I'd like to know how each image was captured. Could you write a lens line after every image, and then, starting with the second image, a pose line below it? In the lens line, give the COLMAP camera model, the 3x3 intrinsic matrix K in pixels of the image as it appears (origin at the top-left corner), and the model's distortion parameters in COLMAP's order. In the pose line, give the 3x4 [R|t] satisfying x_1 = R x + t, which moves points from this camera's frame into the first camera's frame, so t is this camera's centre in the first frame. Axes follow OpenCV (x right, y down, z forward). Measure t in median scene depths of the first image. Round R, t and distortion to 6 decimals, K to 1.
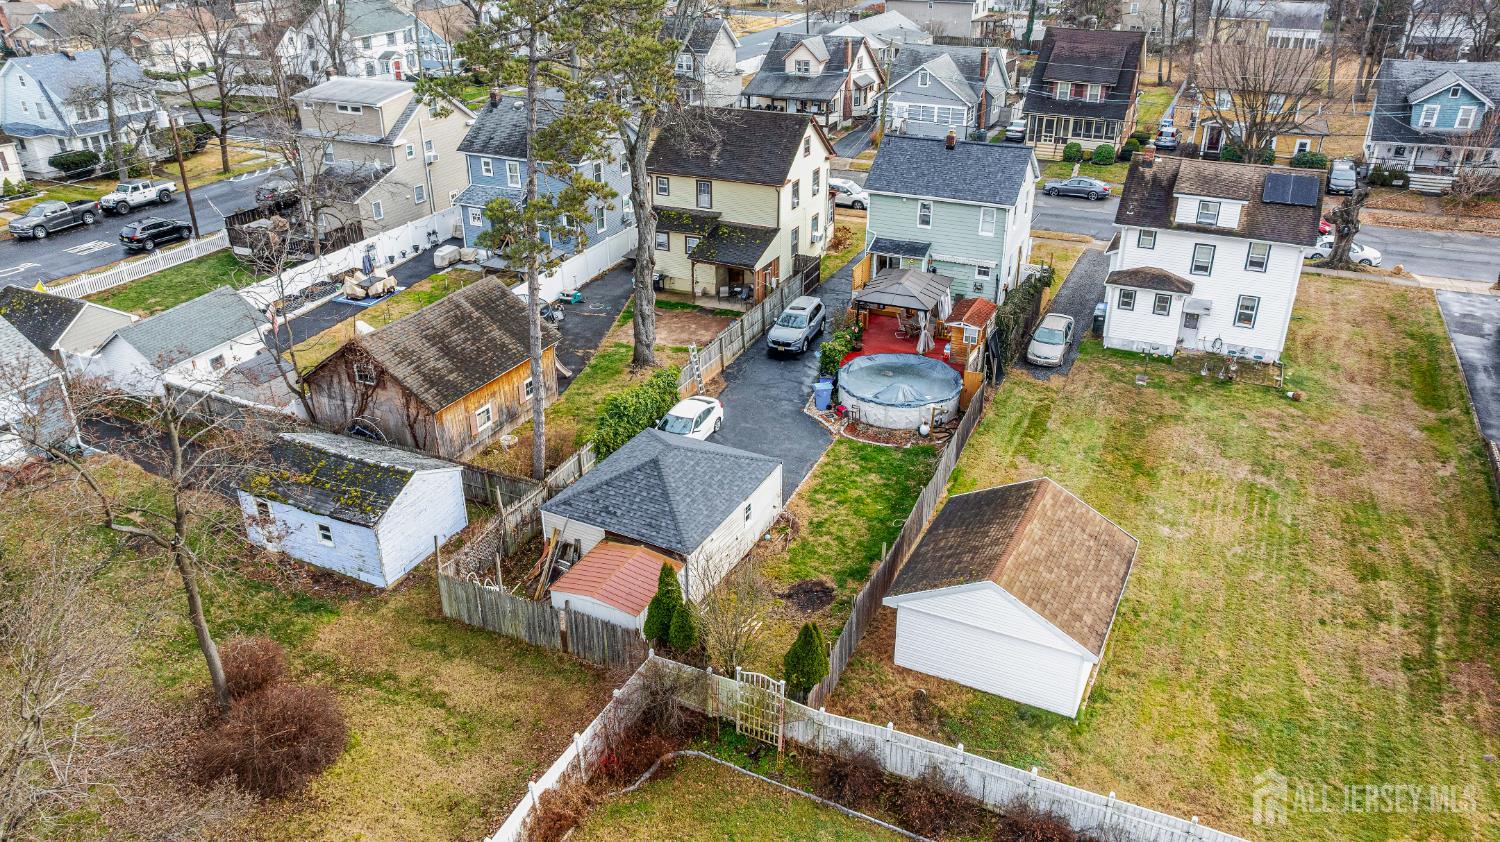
lens RADIAL K [[1057.7, 0, 750.0], [0, 1057.7, 421.0], [0, 0, 1]] dist [-0.012173, -0.005470]
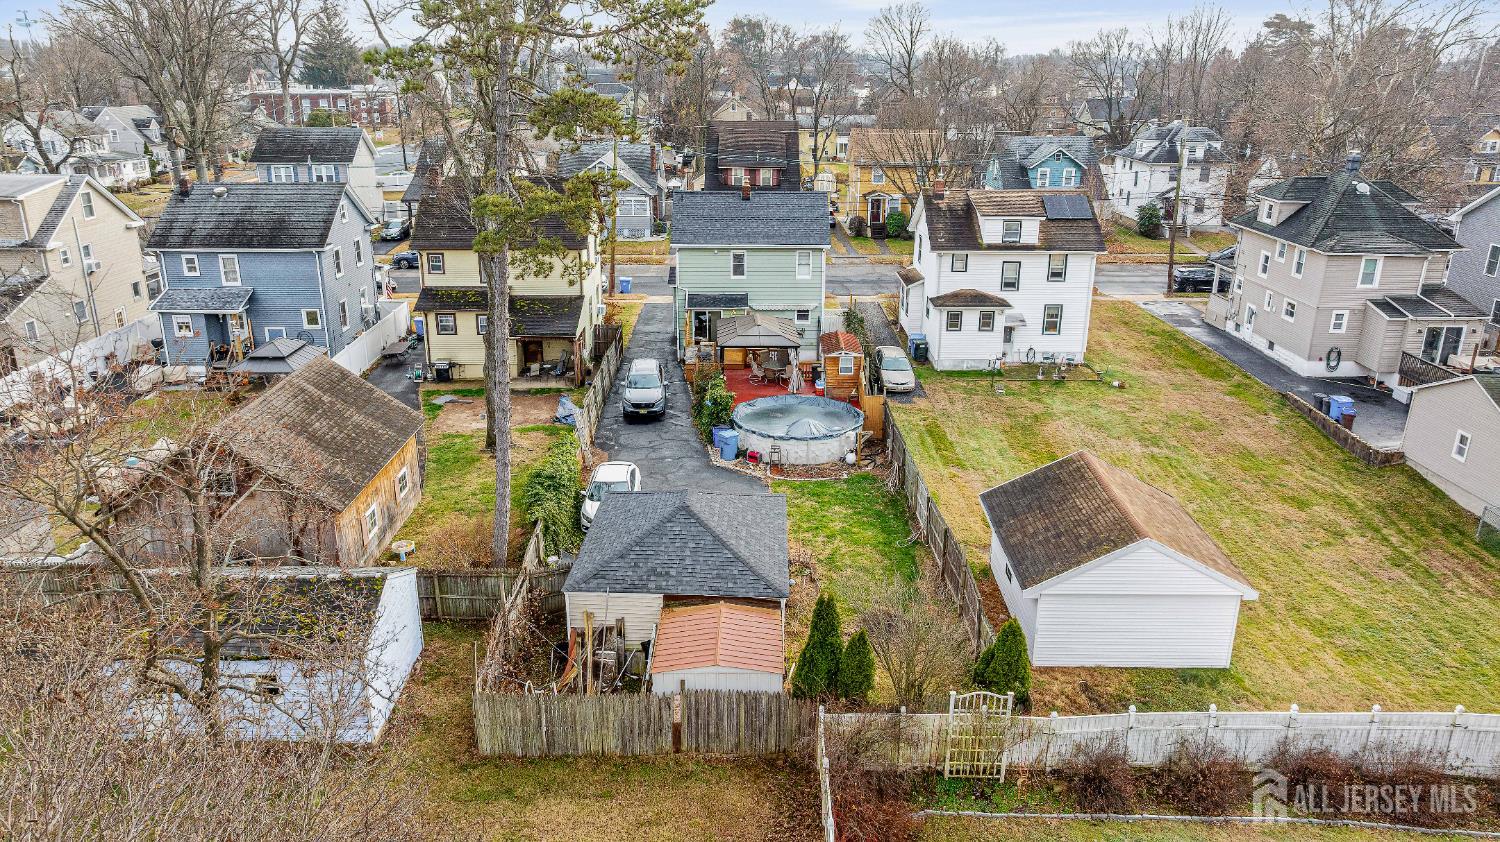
lens RADIAL K [[1054.7, 0, 750.0], [0, 1054.7, 421.0], [0, 0, 1]] dist [-0.055327, 0.071757]
pose [[0.903824, -0.132302, 0.406938, -0.260596], [0.185264, 0.978237, -0.093436, 0.040917], [-0.385720, 0.159841, 0.908664, 0.157867]]
